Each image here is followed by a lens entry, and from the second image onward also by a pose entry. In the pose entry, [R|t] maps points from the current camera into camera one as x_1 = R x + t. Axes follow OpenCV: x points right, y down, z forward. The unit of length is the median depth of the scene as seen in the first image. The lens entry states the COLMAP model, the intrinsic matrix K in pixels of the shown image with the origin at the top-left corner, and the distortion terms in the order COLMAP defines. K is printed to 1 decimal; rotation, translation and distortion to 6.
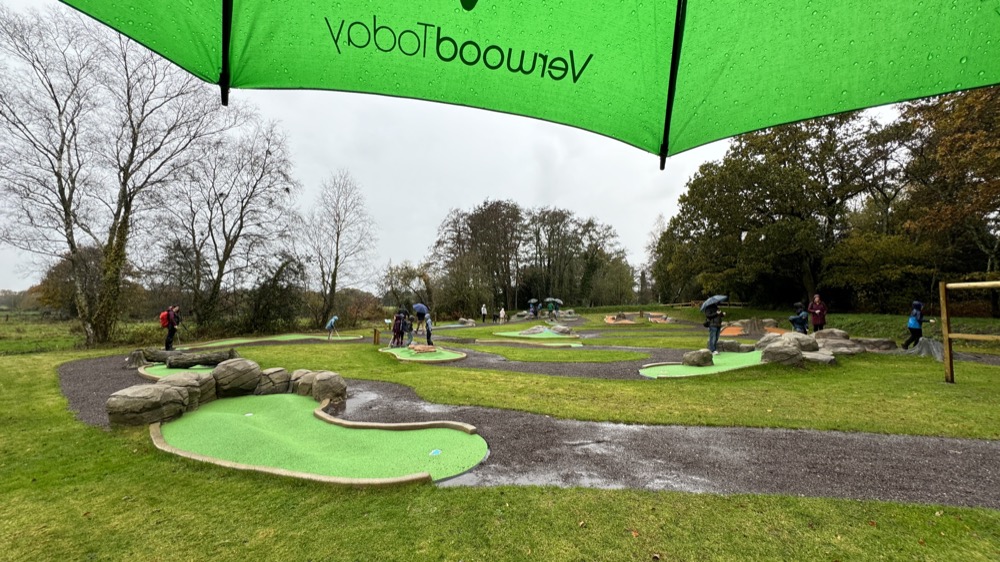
lens RADIAL K [[415.4, 0, 500.0], [0, 415.4, 281.0], [0, 0, 1]] dist [0.000928, 0.000380]
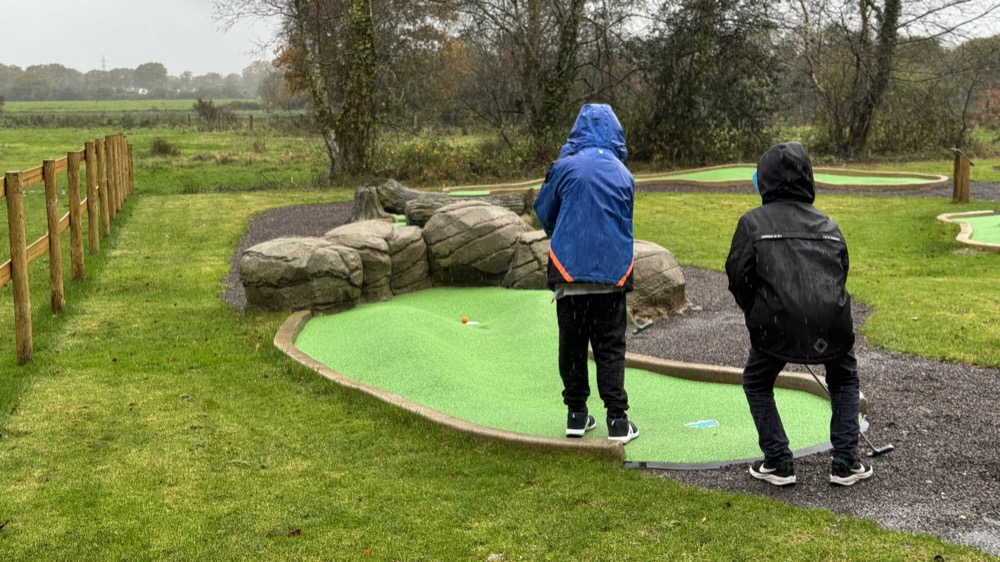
lens RADIAL K [[1553.7, 0, 500.0], [0, 1553.7, 281.0], [0, 0, 1]] dist [0.146479, -0.008371]
pose [[0.723077, 0.070607, -0.687149, 0.529721], [0.052134, 0.986347, 0.156210, 0.020852], [0.688797, -0.148776, 0.709524, -0.137971]]
